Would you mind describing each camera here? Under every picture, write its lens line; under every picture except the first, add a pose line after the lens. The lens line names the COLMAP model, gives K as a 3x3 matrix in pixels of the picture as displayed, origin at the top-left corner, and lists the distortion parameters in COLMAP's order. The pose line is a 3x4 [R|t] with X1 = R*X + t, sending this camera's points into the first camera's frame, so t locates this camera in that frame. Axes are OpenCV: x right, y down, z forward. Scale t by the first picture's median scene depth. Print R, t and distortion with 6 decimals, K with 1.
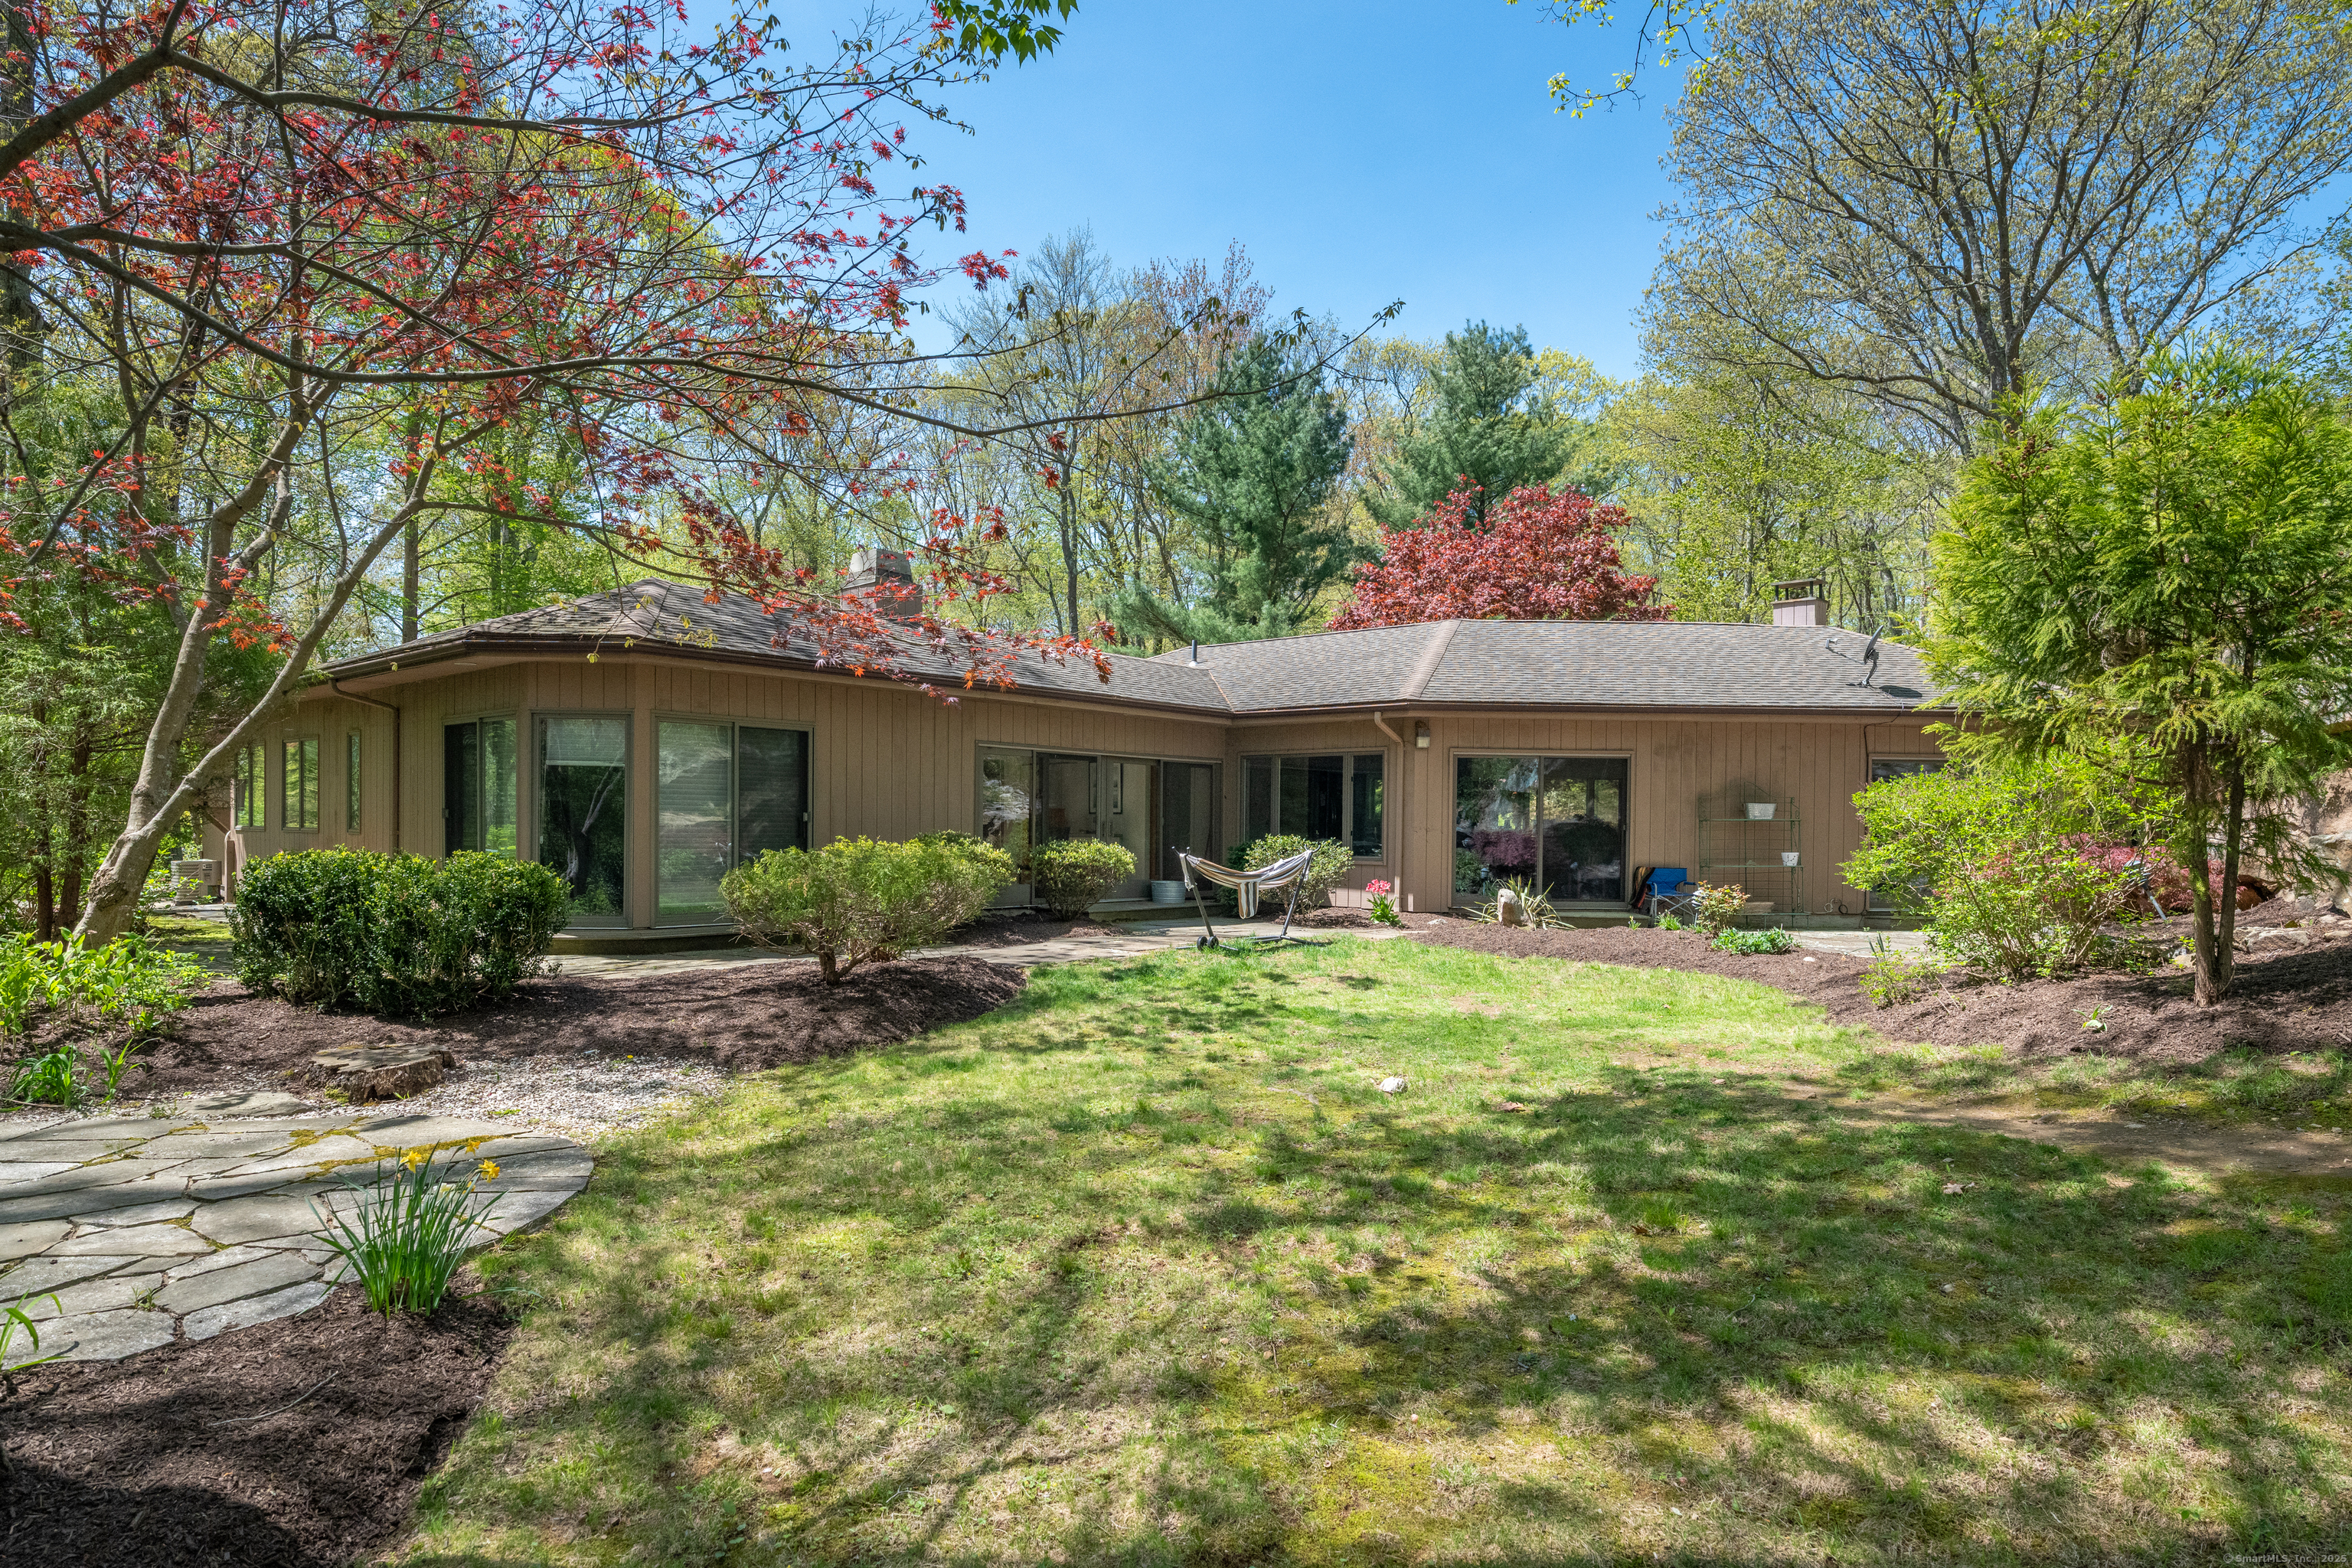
lens RADIAL K [[1250.2, 0, 1105.6], [0, 1250.2, 784.3], [0, 0, 1]] dist [-0.000123, -0.000360]
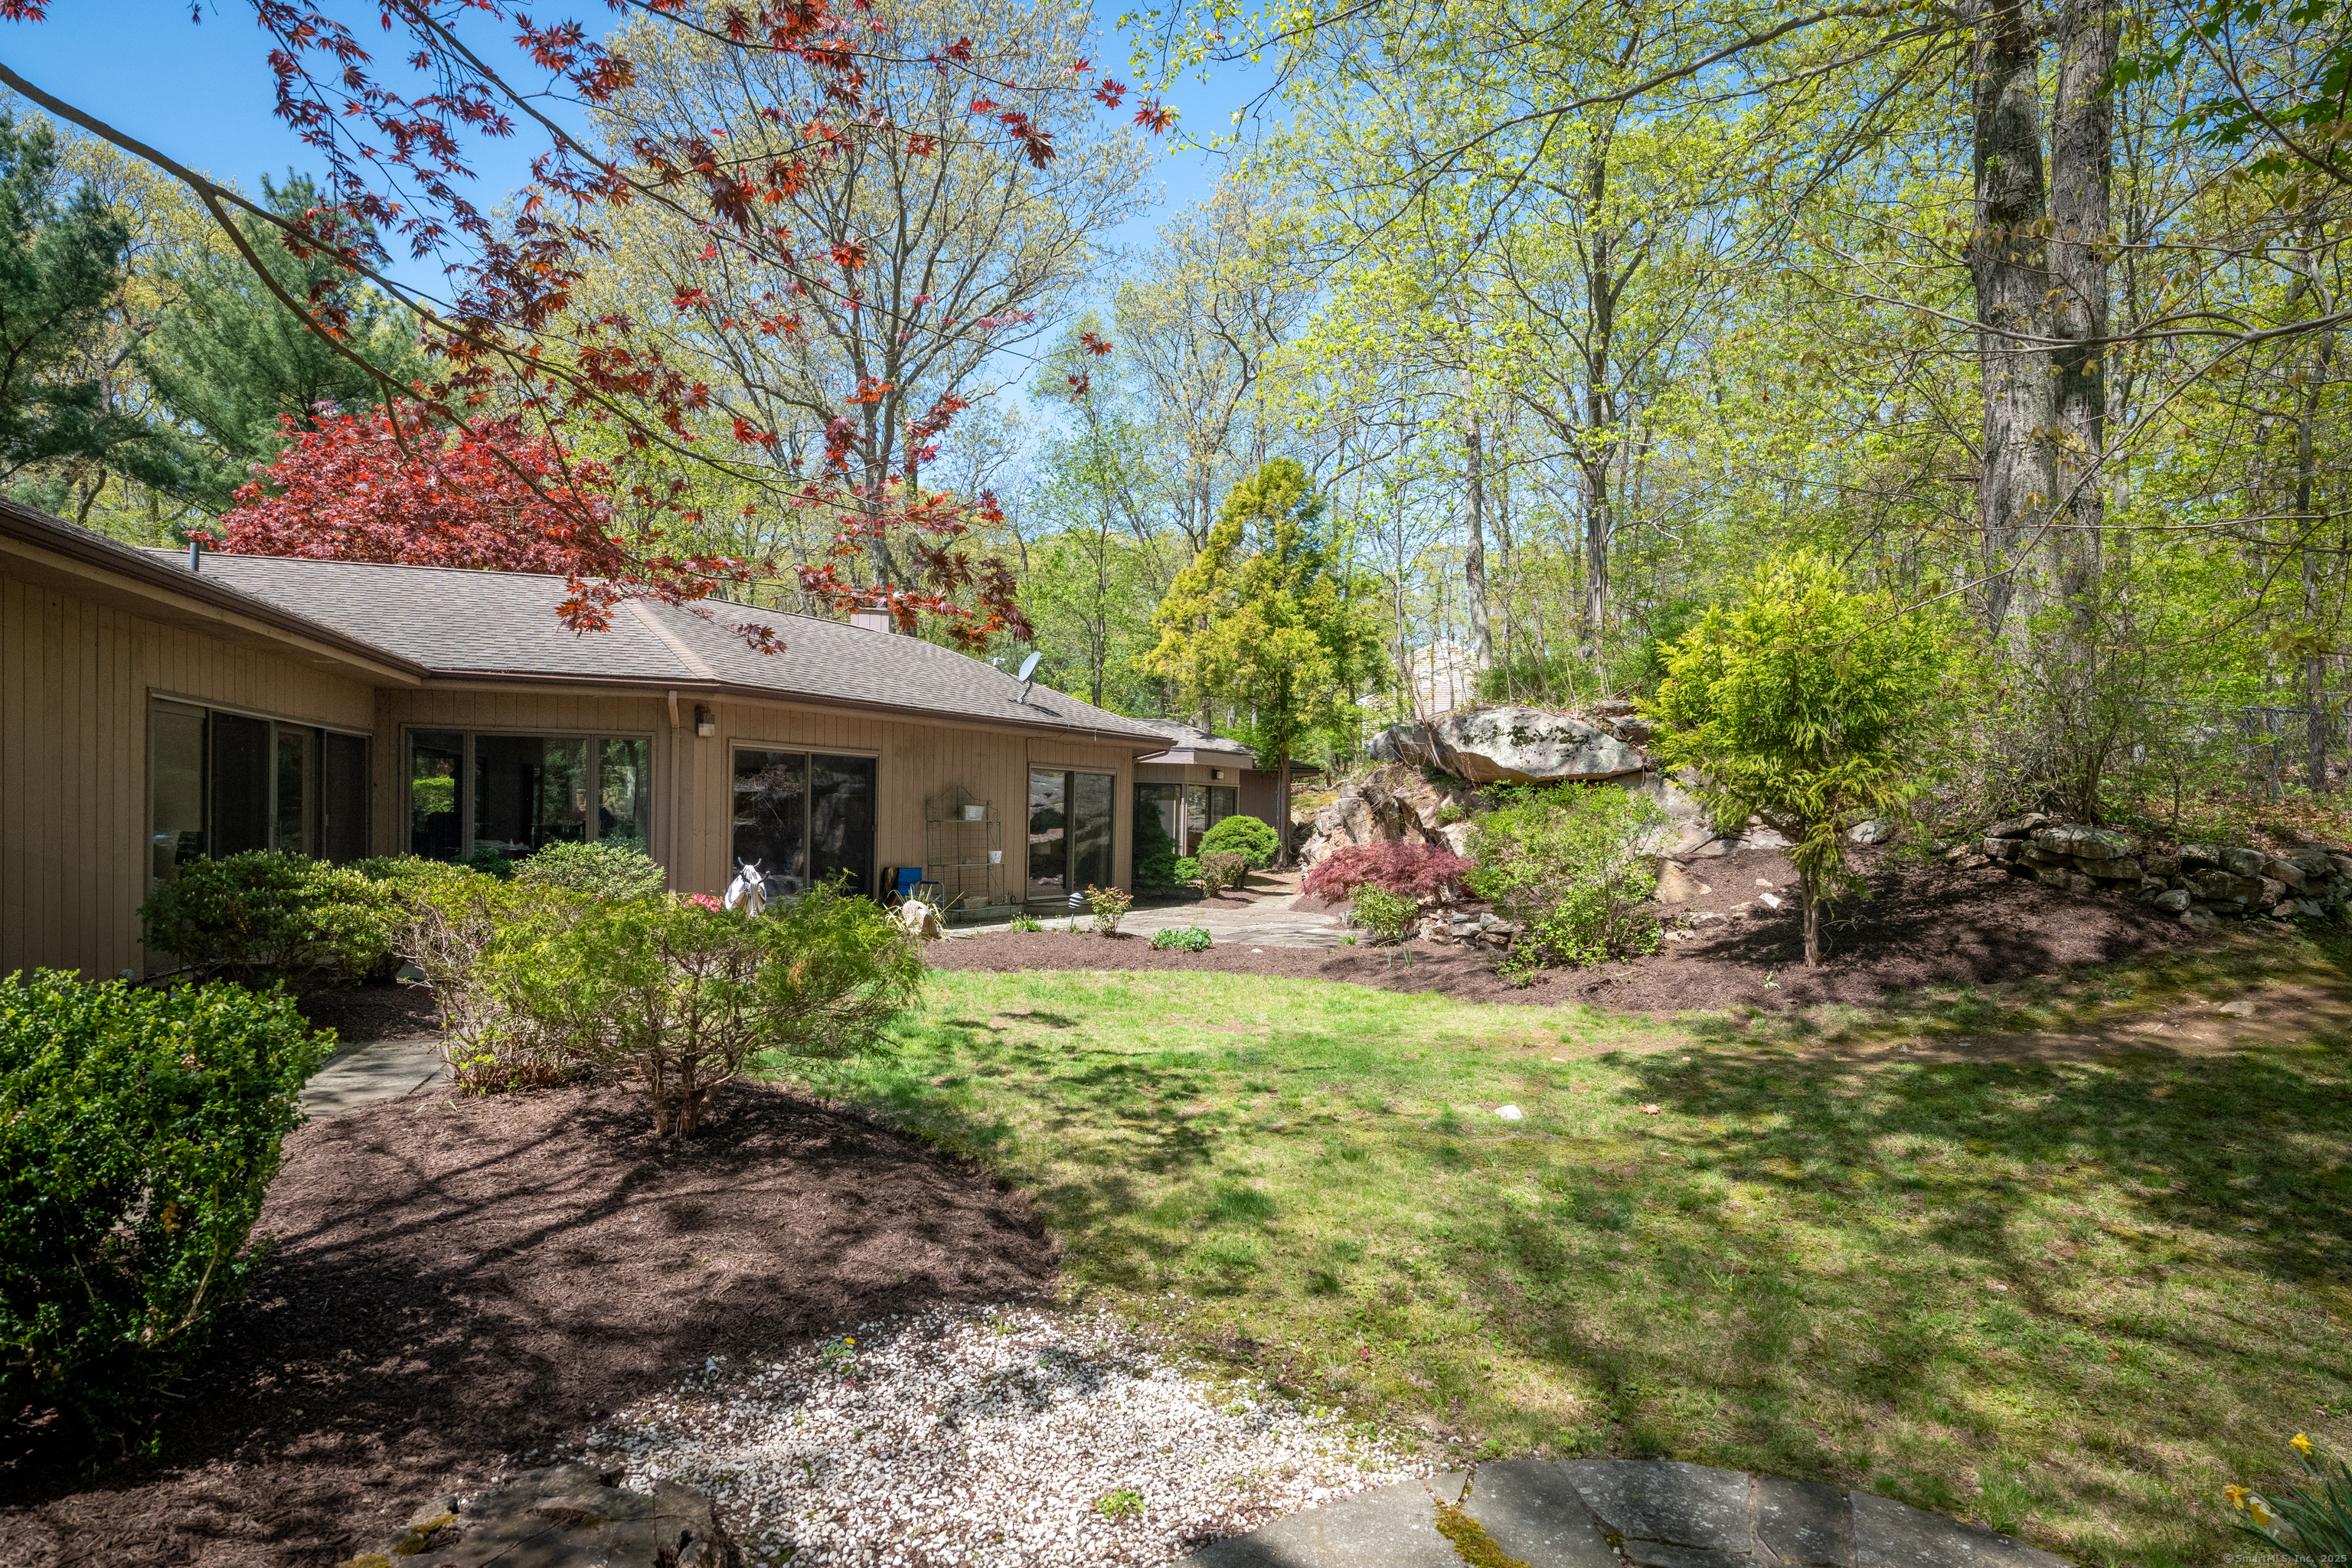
lens RADIAL K [[1278.2, 0, 1180.3], [0, 1278.2, 797.6], [0, 0, 1]] dist [0.001031, -0.000127]
pose [[0.535157, 0.014878, 0.844622, -0.311801], [-0.041182, 0.999116, 0.008494, -0.008139], [-0.843748, -0.039328, 0.535296, 0.252007]]
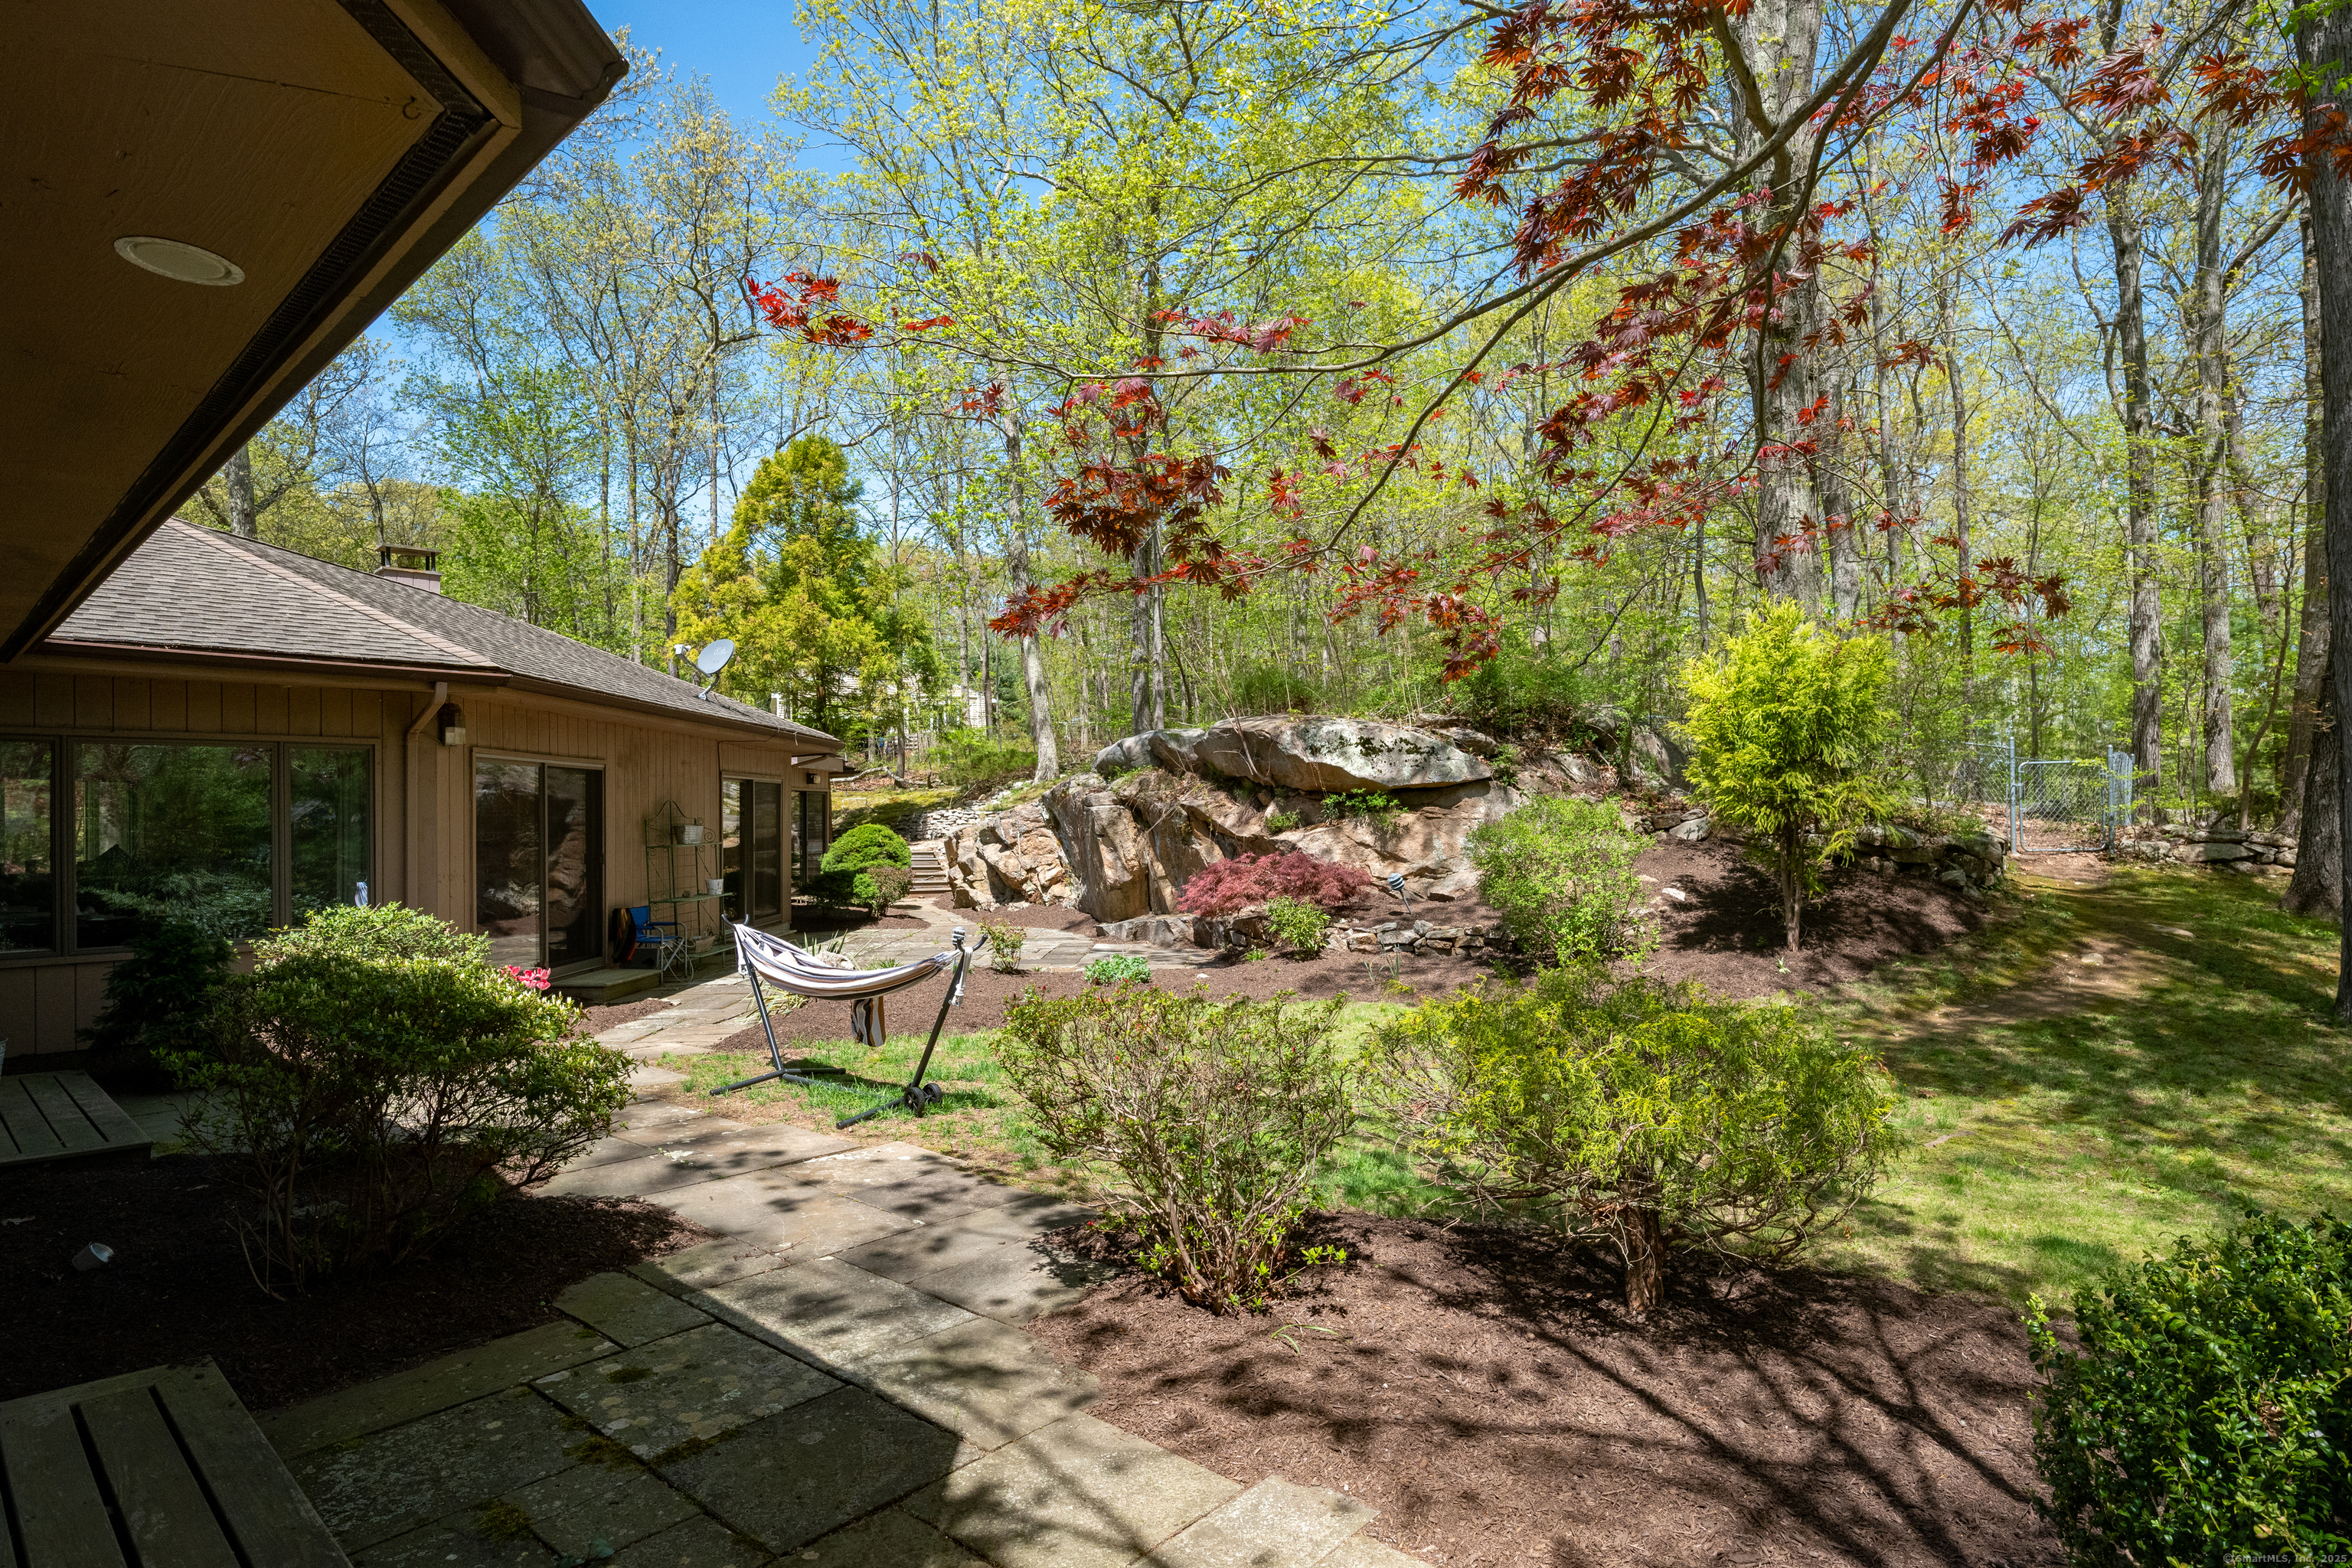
lens RADIAL K [[1265.1, 0, 1176.0], [0, 1265.1, 784.0], [0, 0, 1]] dist [-0.001561, -0.001696]
pose [[0.034781, 0.014310, 0.999293, -0.355547], [-0.024542, 0.999608, -0.013460, -0.010307], [-0.999094, -0.024057, 0.035119, 0.618910]]
